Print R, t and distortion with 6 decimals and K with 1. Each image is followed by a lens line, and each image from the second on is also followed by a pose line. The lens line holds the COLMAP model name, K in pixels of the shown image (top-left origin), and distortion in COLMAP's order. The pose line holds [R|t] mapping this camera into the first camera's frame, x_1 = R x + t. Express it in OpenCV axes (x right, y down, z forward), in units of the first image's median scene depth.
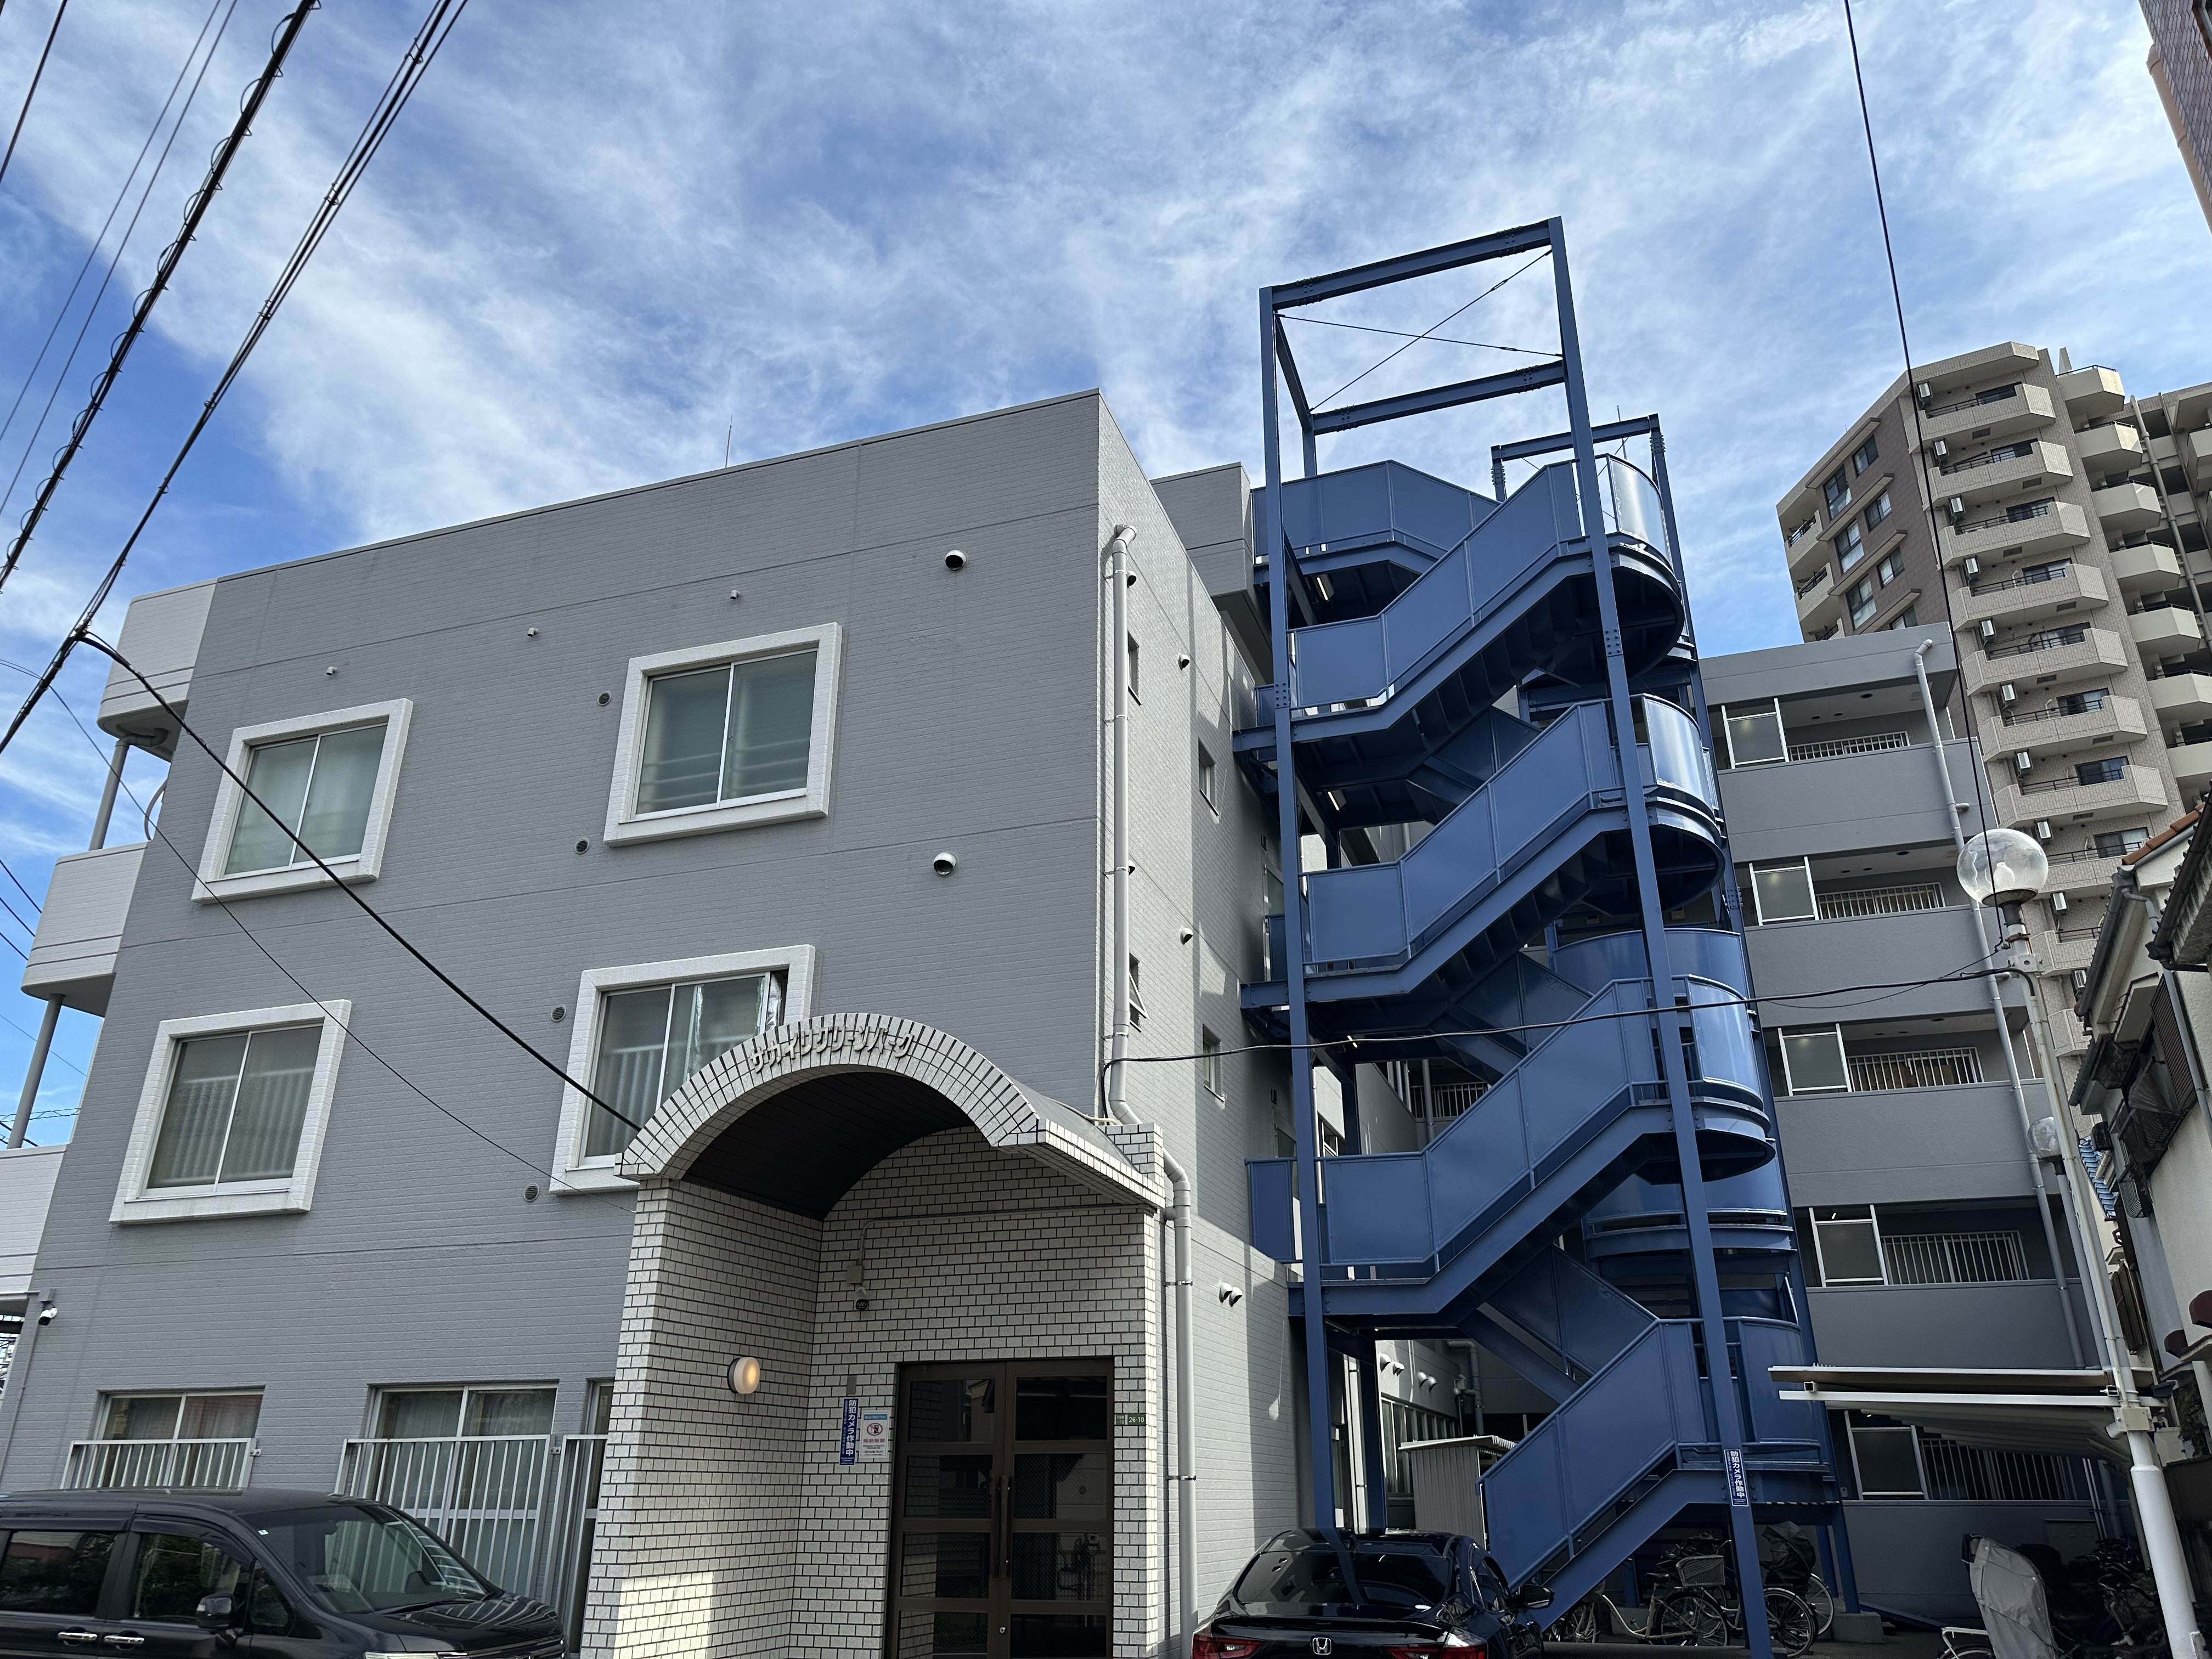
lens RADIAL K [[1572.6, 0, 1106.3], [0, 1572.6, 831.7], [0, 0, 1]] dist [0.000929, 0.001148]
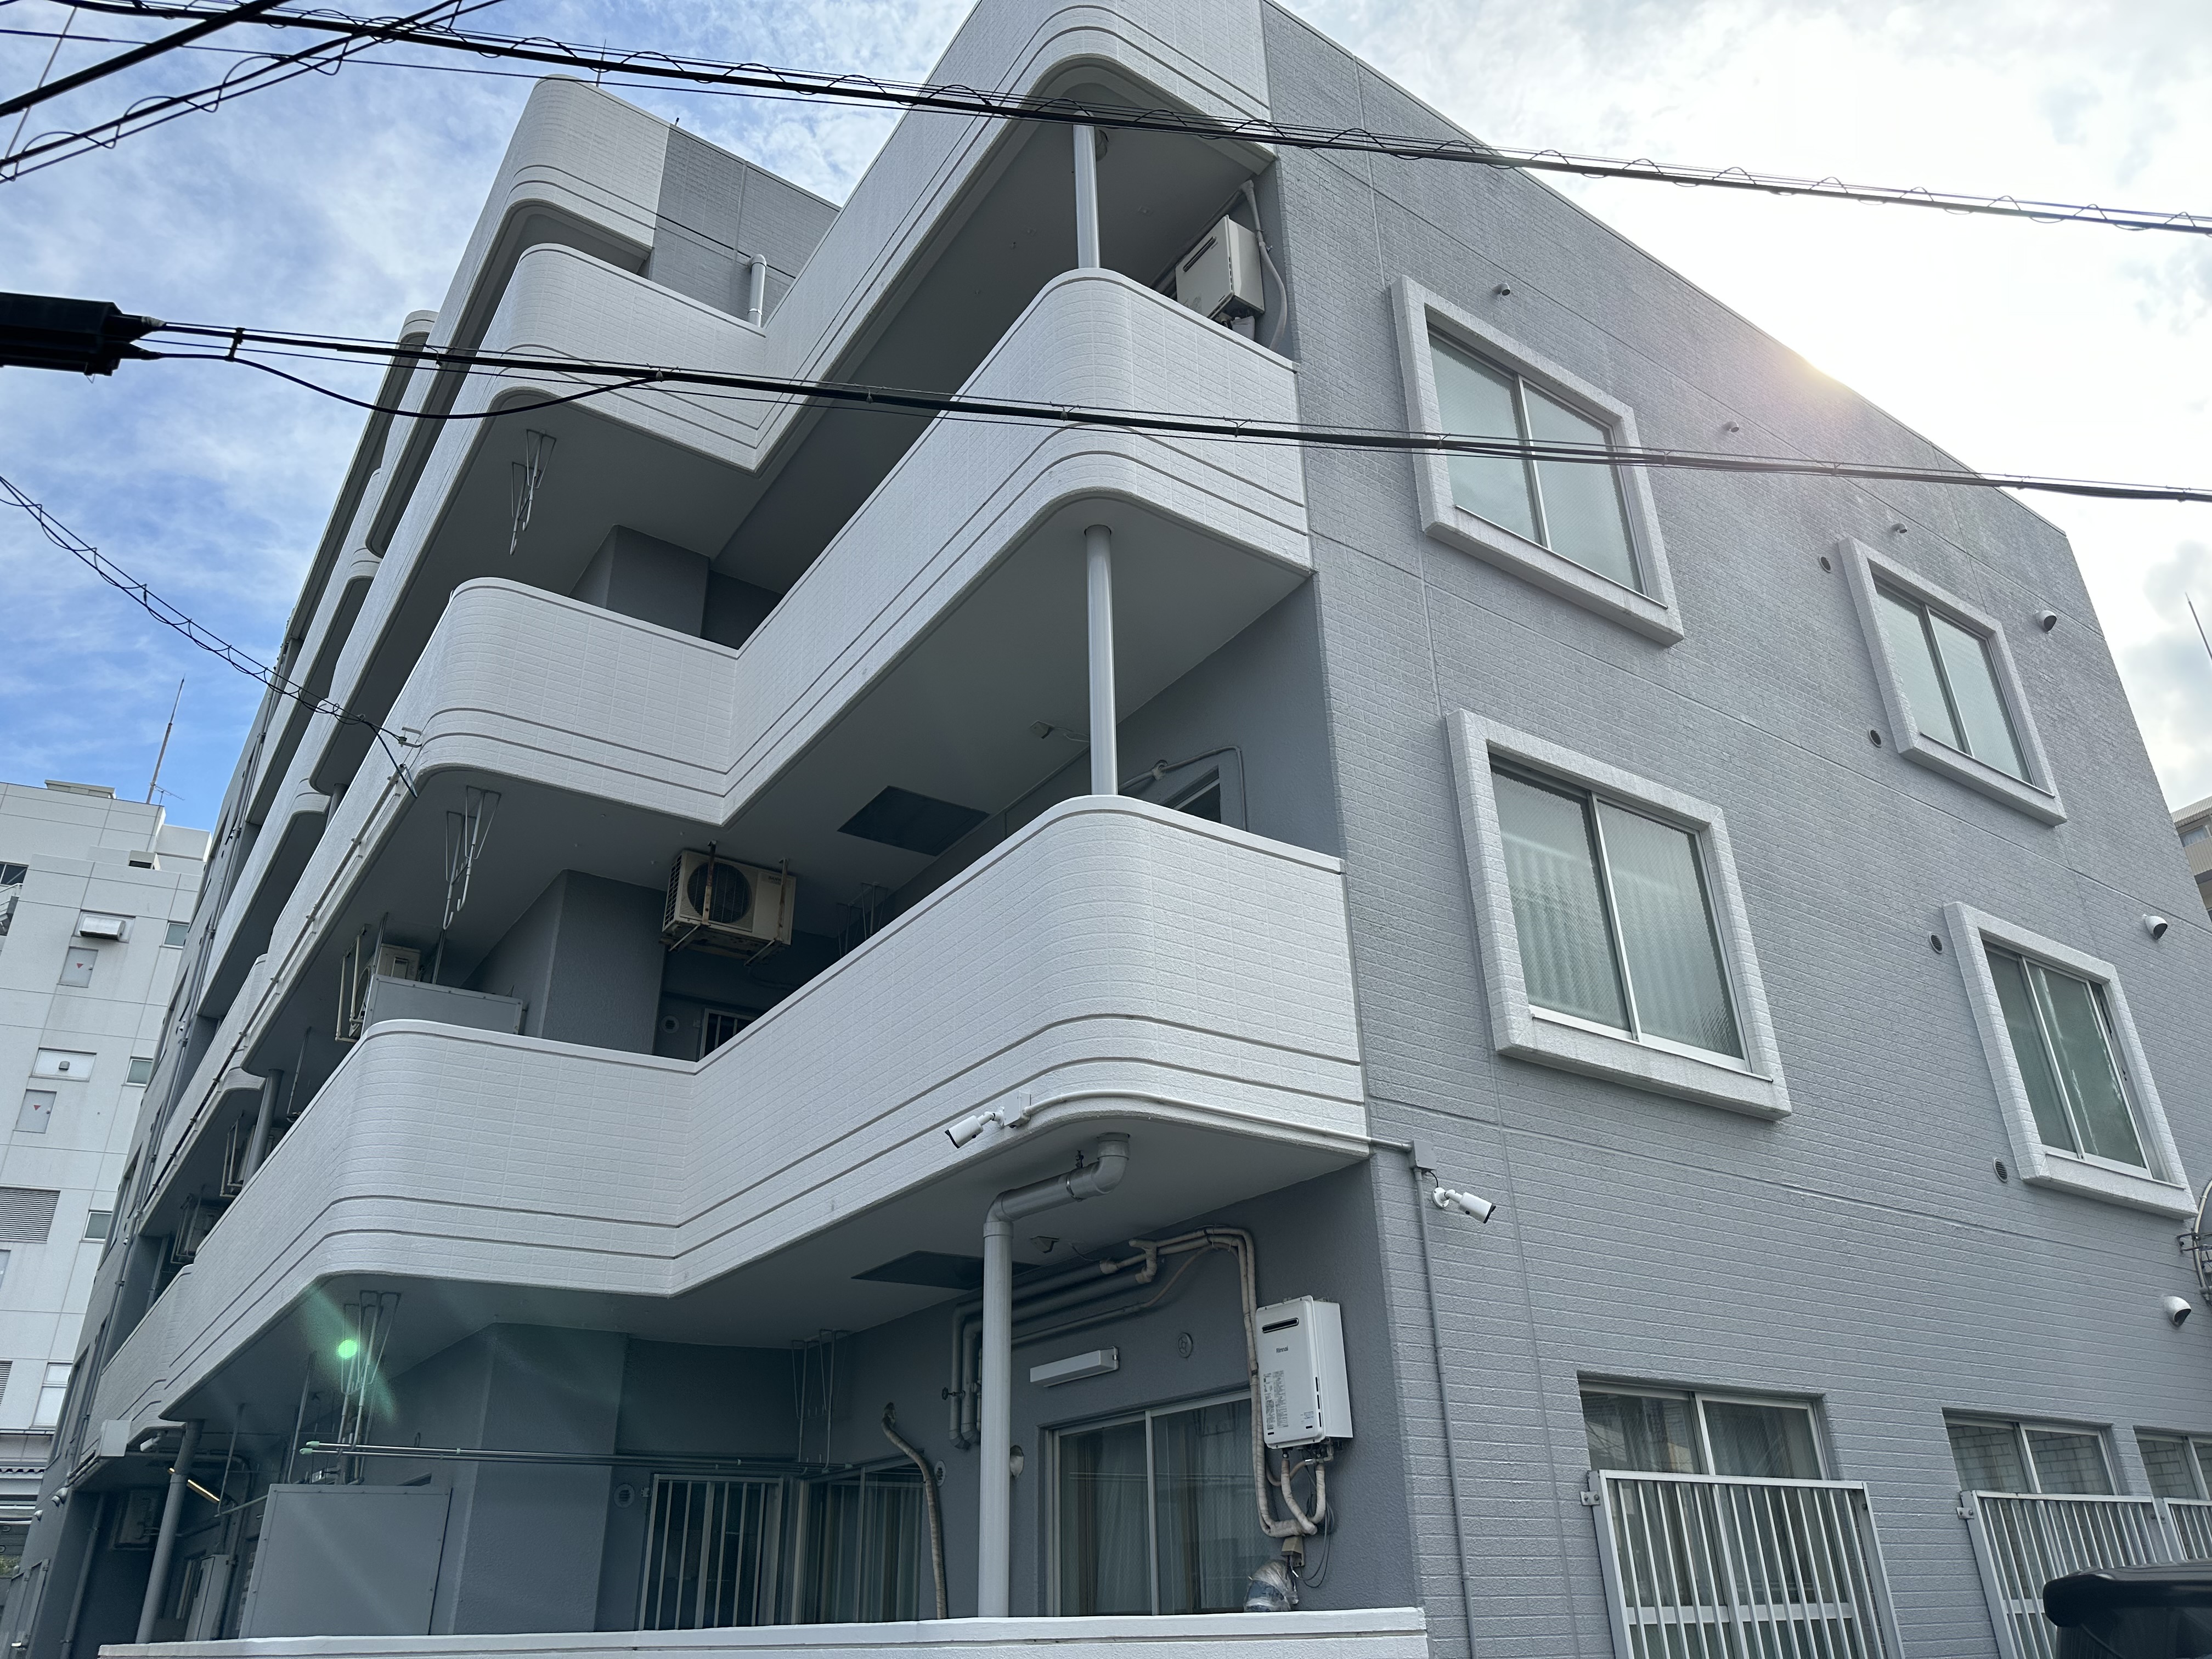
lens RADIAL K [[1572.6, 0, 1103.6], [0, 1572.6, 827.7], [0, 0, 1]] dist [0.000929, 0.001148]
pose [[0.605046, 0.352092, 0.714108, -1.168597], [-0.301336, 0.931453, -0.203940, 0.343723], [-0.736964, -0.091793, 0.669670, 0.788705]]
